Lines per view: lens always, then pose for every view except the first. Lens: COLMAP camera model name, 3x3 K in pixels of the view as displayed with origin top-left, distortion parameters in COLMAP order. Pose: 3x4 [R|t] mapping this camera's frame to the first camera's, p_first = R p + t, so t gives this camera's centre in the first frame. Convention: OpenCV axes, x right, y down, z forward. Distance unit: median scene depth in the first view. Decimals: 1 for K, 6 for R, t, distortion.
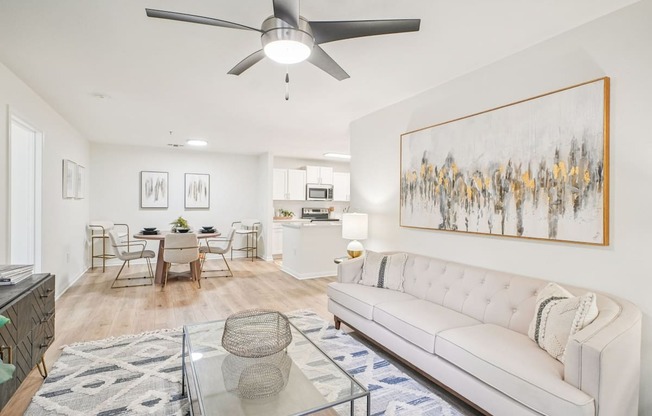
lens RADIAL K [[318.4, 0, 314.5], [0, 318.4, 206.0], [0, 0, 1]] dist [0.001255, 0.000285]
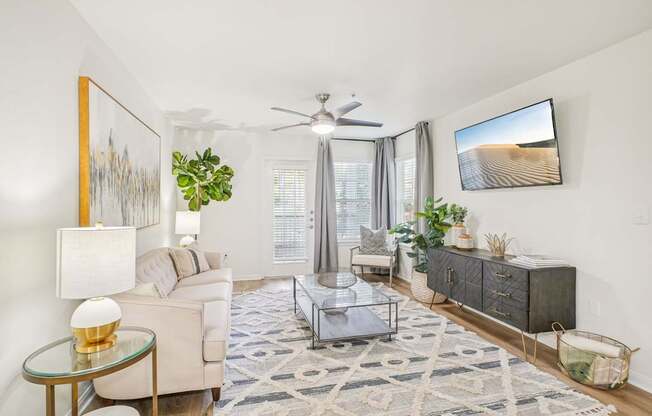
lens RADIAL K [[318.4, 0, 314.5], [0, 318.4, 206.0], [0, 0, 1]] dist [0.001255, 0.000285]
pose [[-0.971579, -0.012512, 0.236385, -0.267130], [-0.007078, 0.999691, 0.023823, -0.017167], [-0.236610, 0.021473, -0.971367, 1.576390]]
